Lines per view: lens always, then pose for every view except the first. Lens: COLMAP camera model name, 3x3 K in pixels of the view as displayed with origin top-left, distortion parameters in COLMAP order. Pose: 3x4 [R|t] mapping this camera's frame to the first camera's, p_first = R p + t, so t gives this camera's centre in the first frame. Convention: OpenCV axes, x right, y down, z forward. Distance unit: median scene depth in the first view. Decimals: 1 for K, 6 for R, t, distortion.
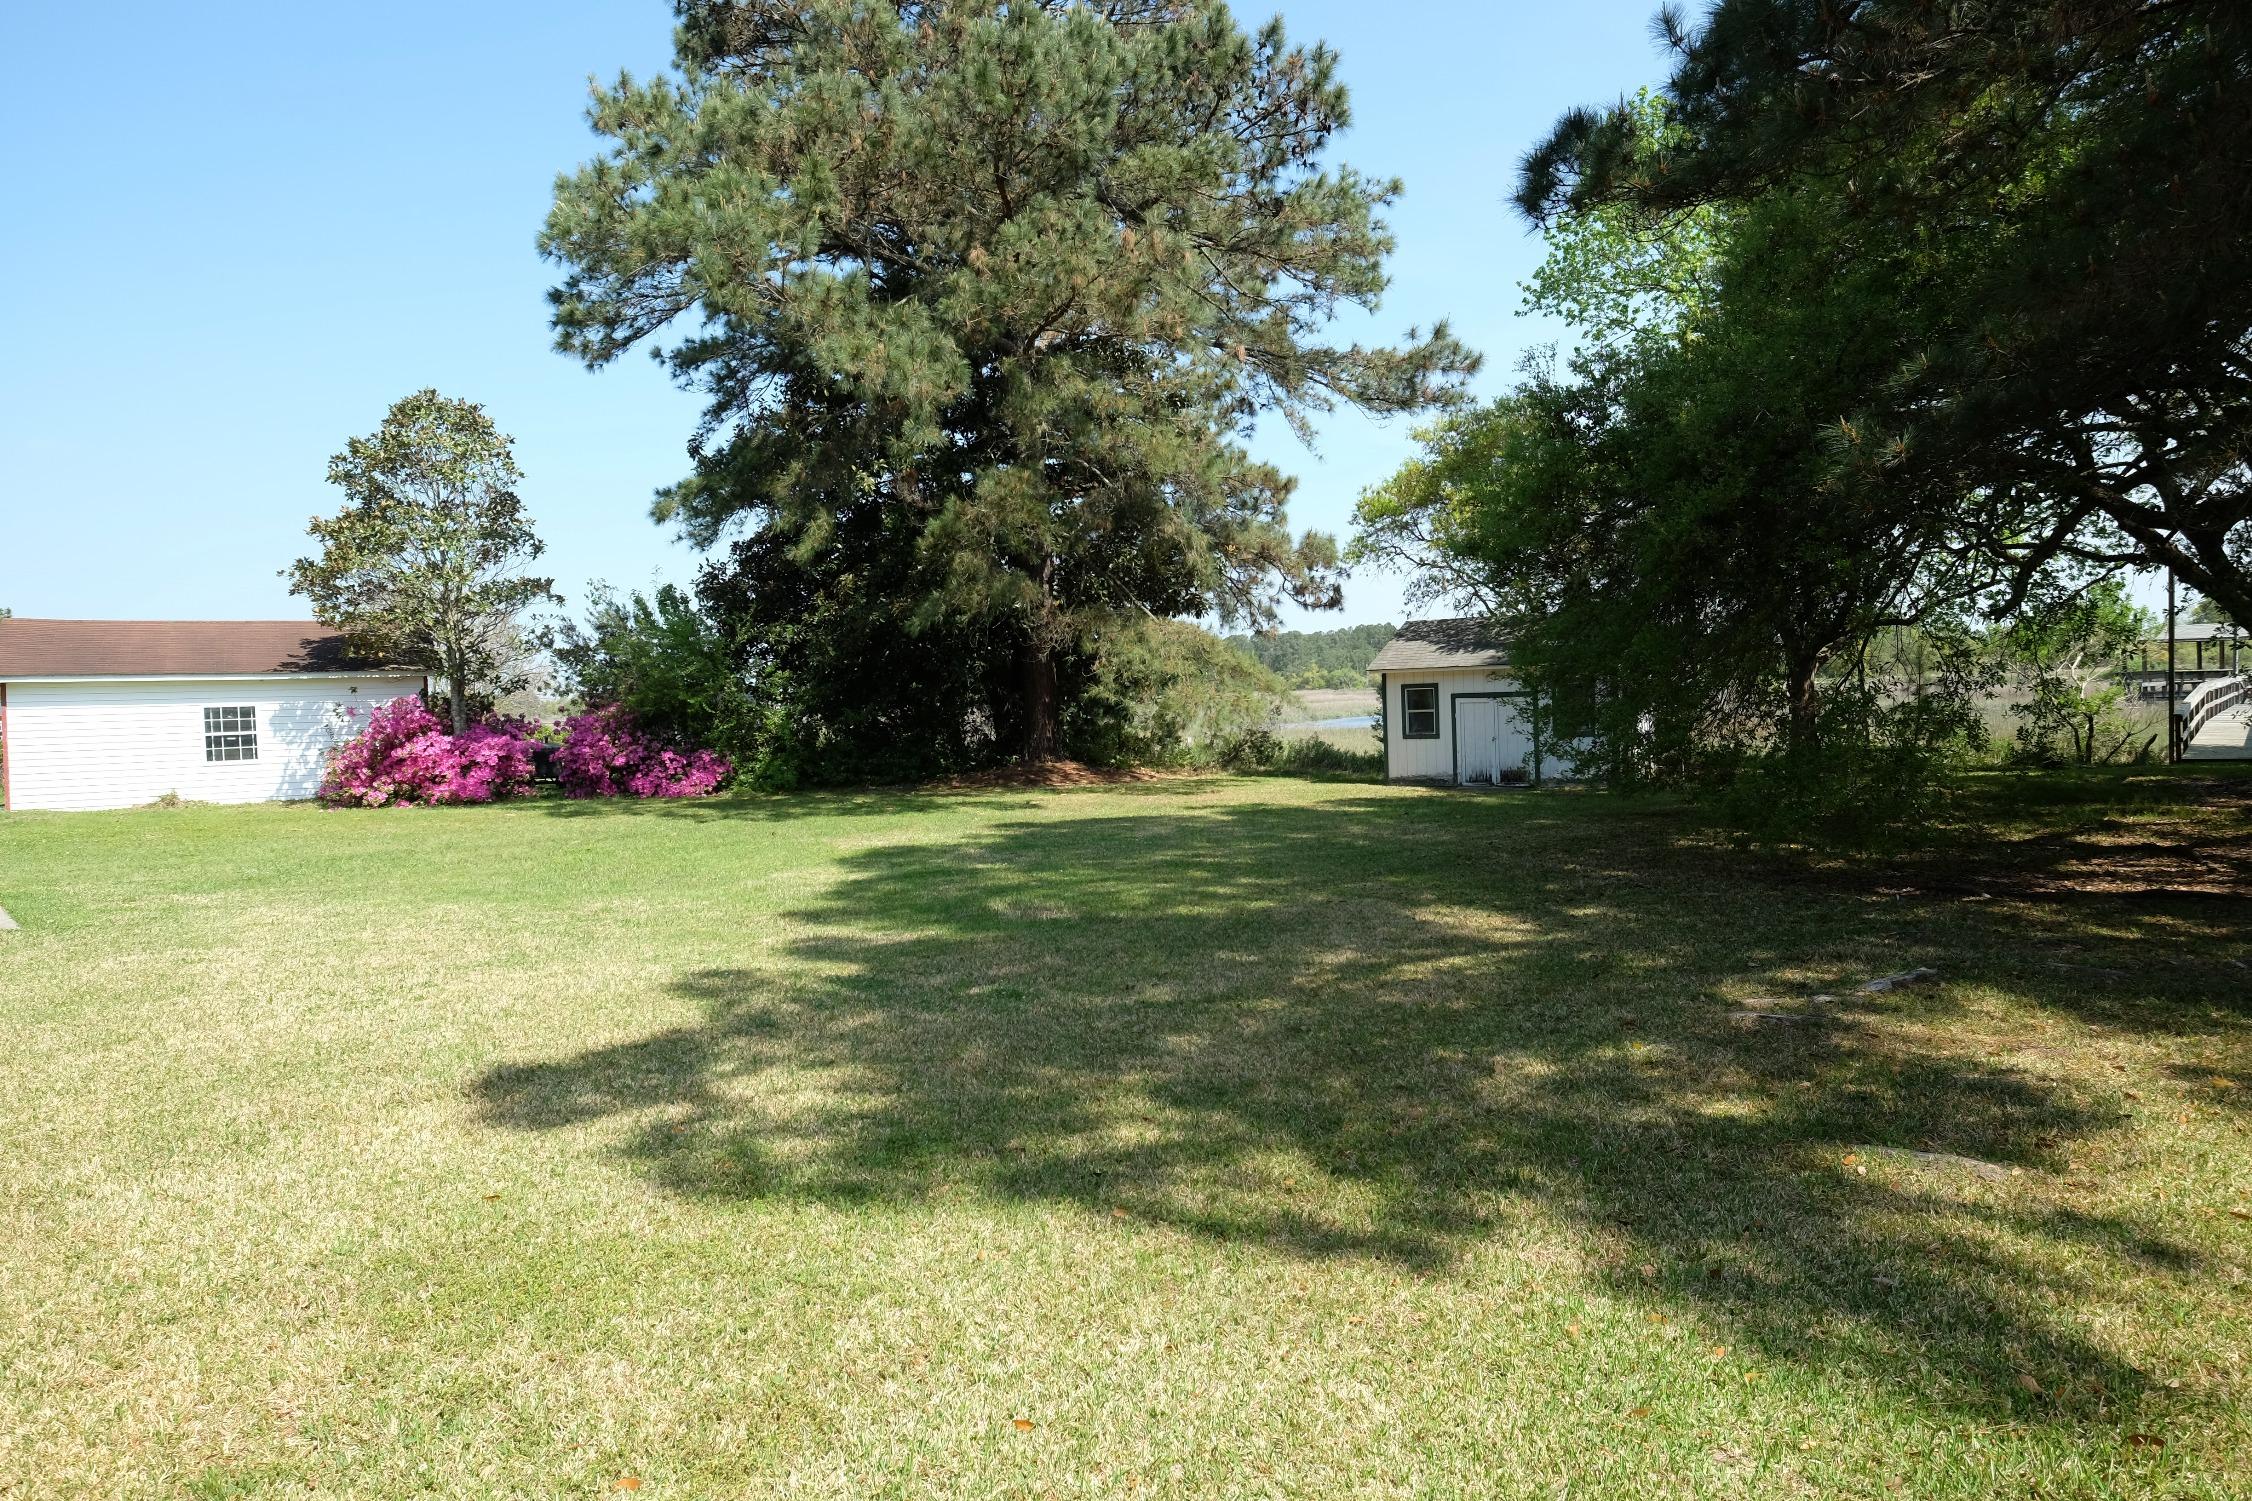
lens RADIAL K [[1373.3, 0, 1132.5], [0, 1373.3, 725.4], [0, 0, 1]] dist [0.007233, 0.000365]
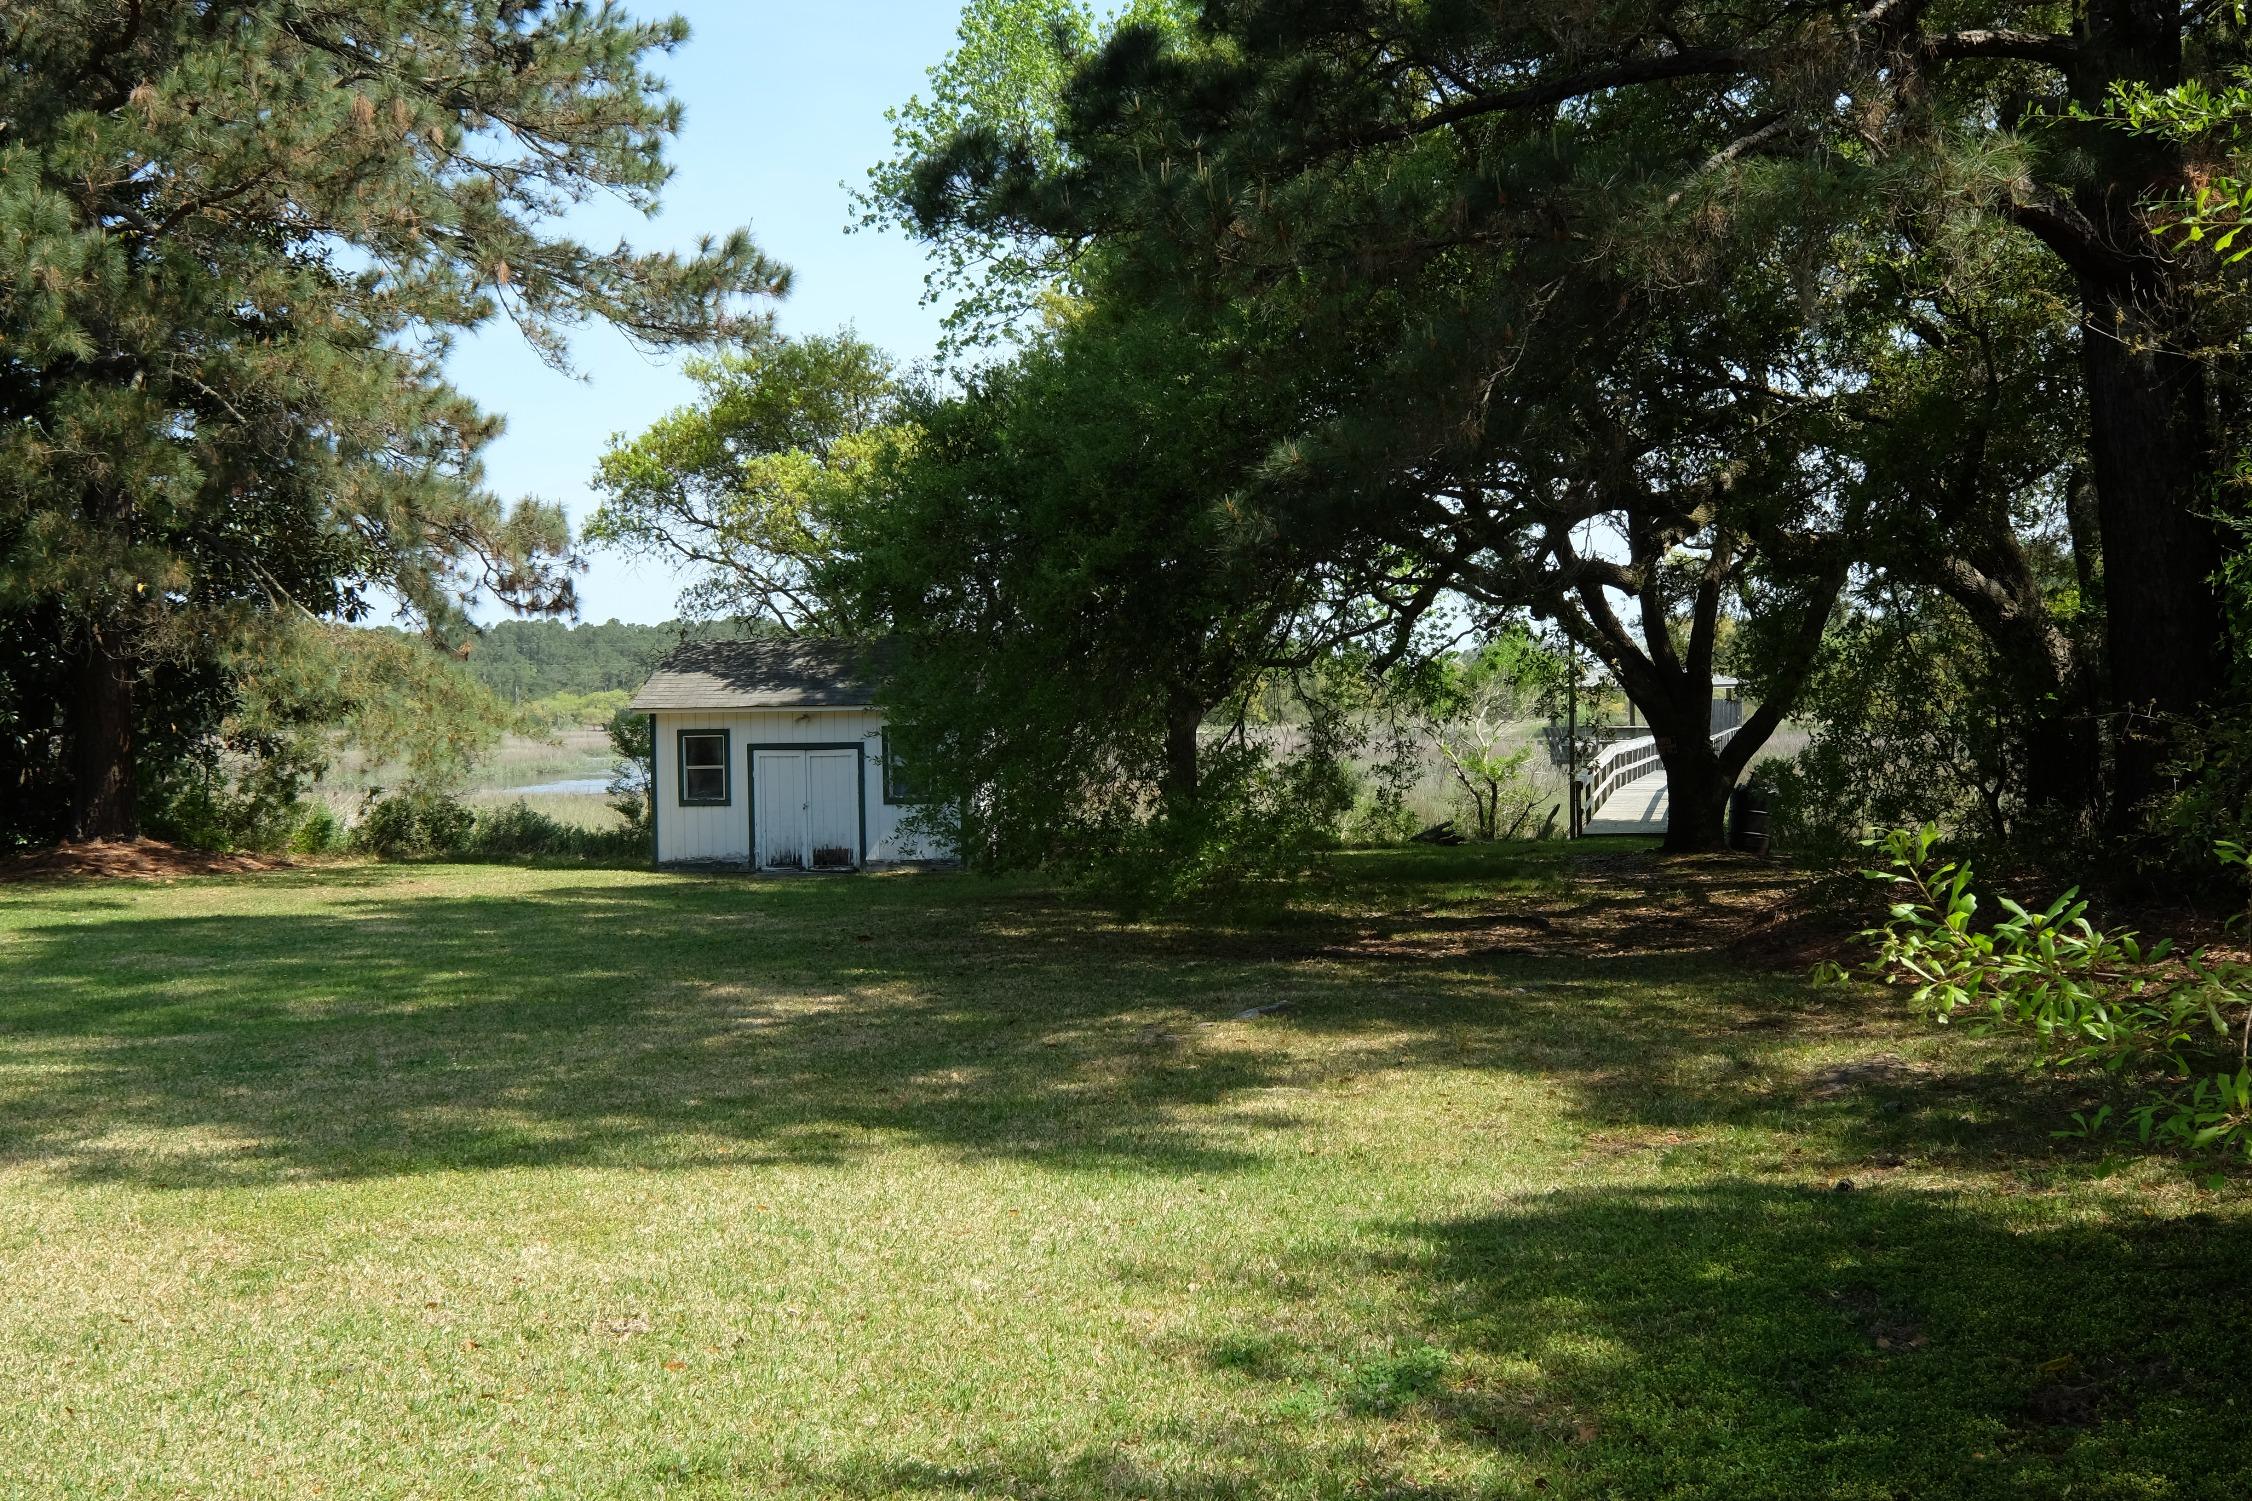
lens RADIAL K [[2304.0, 0, 1124.6], [0, 2304.0, 745.6], [0, 0, 1]] dist [0.010660, 0.048329]
pose [[0.909359, 0.014741, 0.415751, -0.089638], [-0.006253, 0.999743, -0.021771, 0.002902], [-0.415966, 0.017198, 0.909218, -0.179575]]
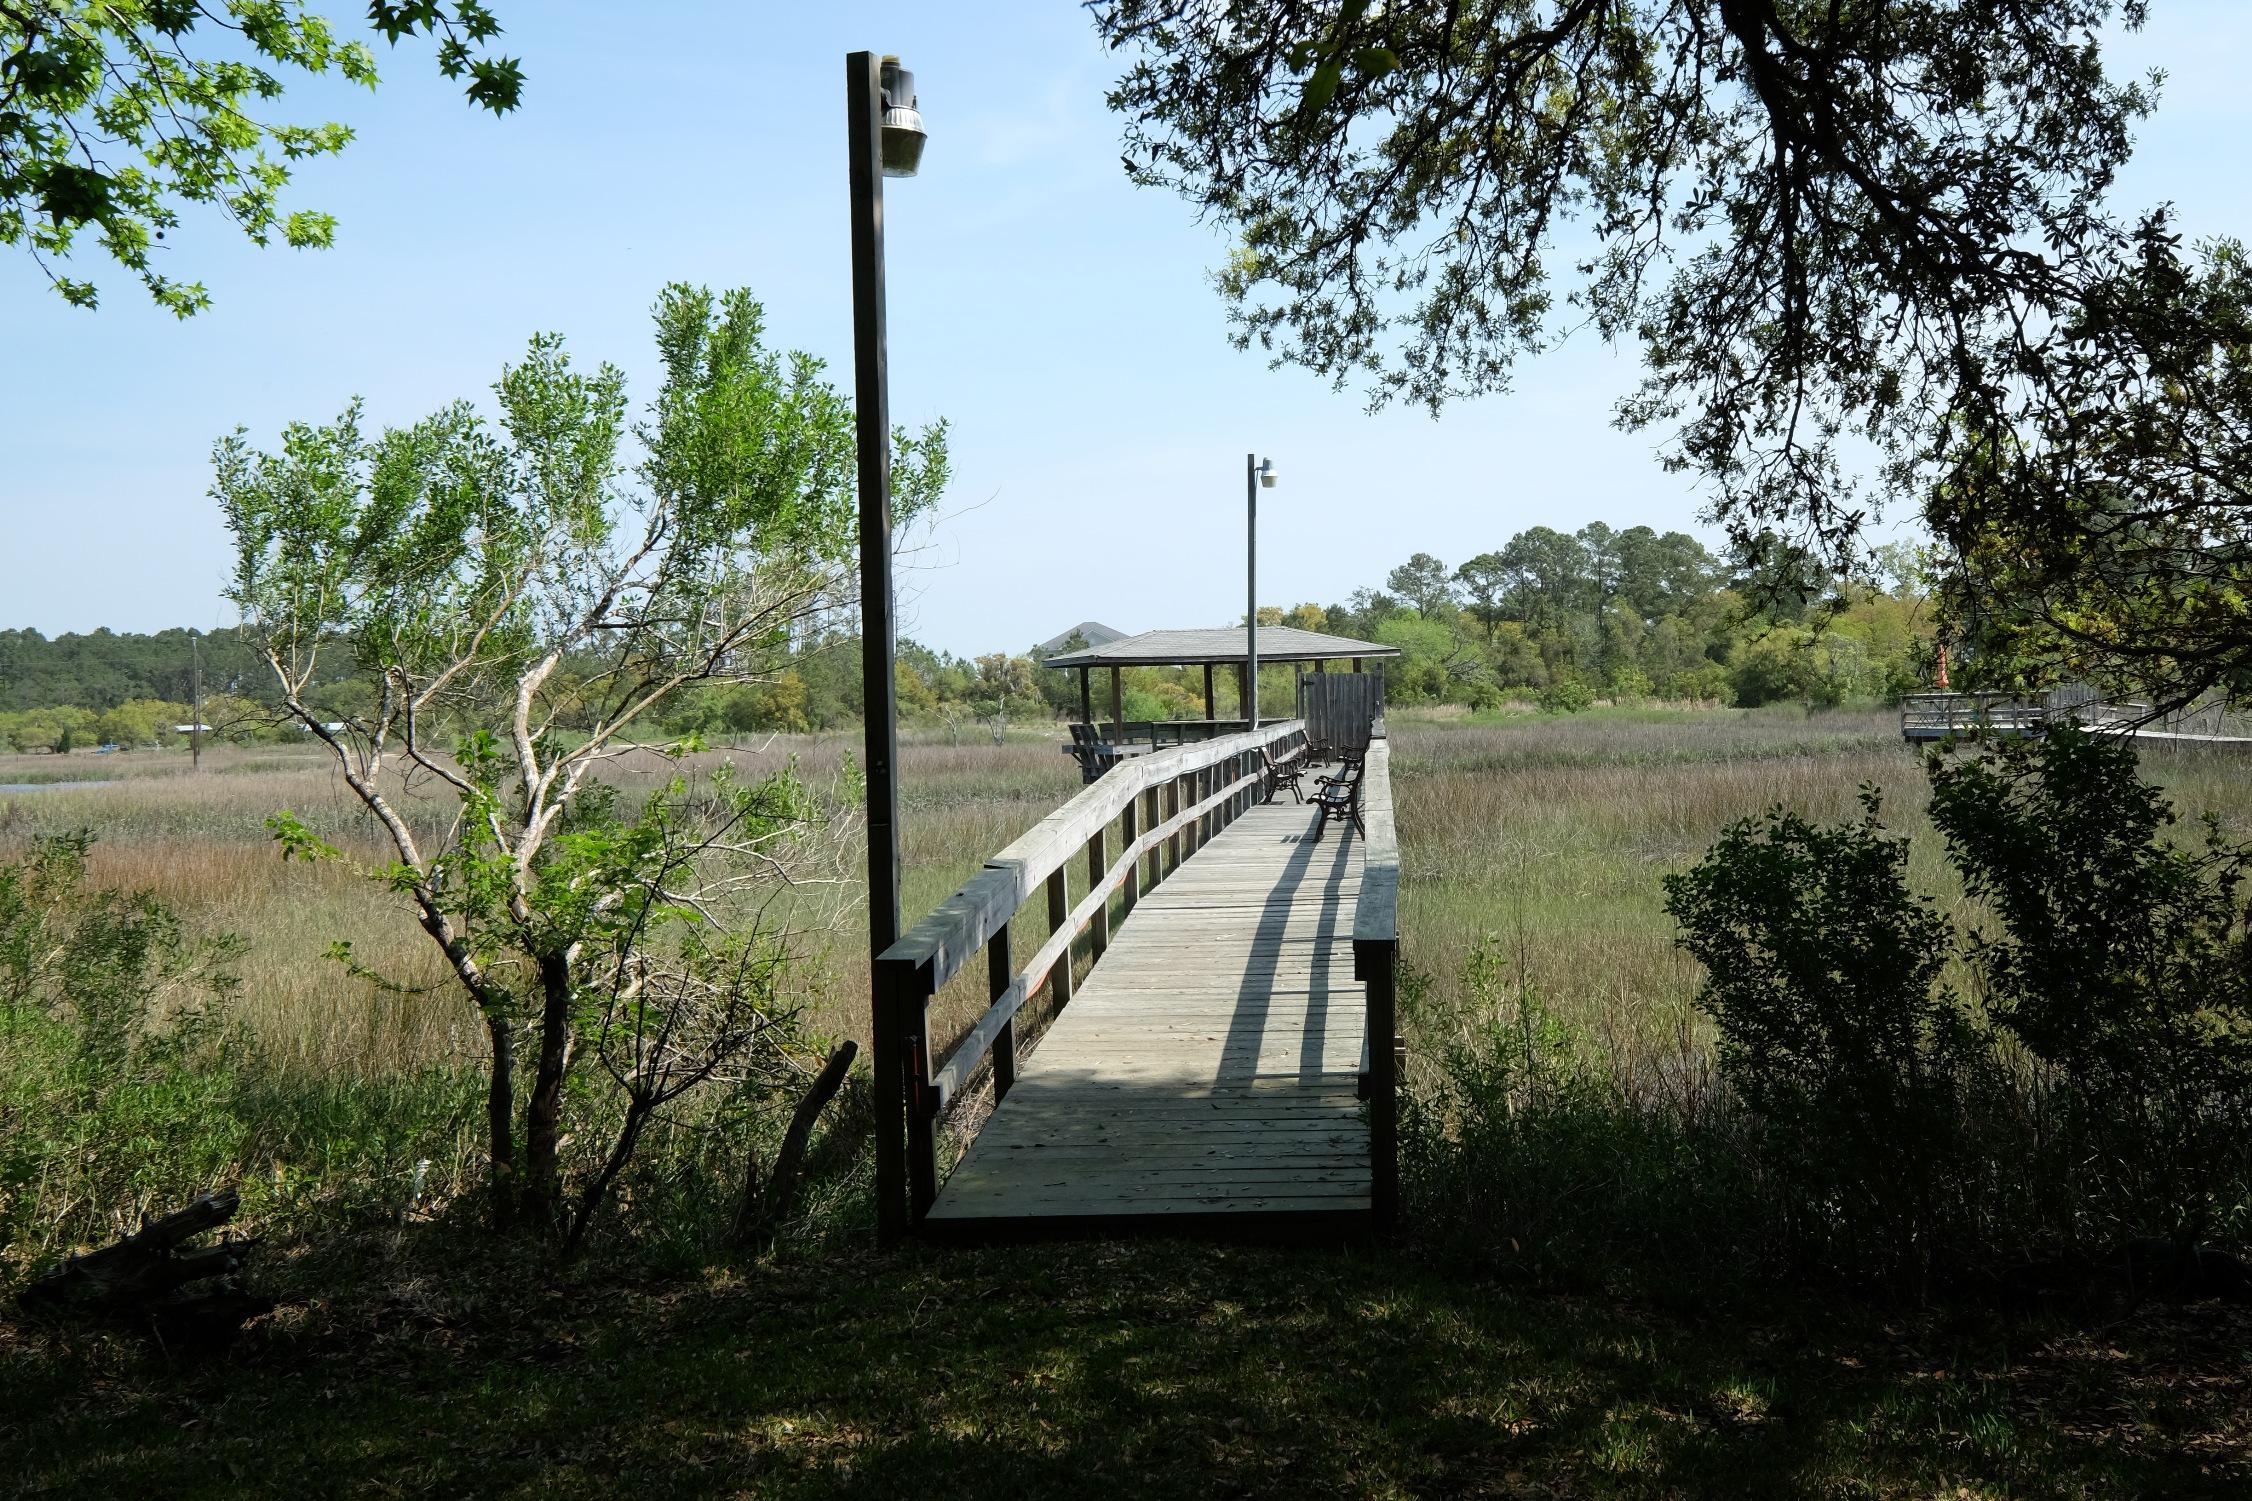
lens RADIAL K [[2304.0, 0, 1124.6], [0, 2304.0, 745.6], [0, 0, 1]] dist [0.010660, 0.048329]
pose [[0.822658, -0.000647, 0.568536, 0.624267], [0.017313, 0.999564, -0.023914, -0.027613], [-0.568273, 0.029516, 0.822311, 0.756155]]
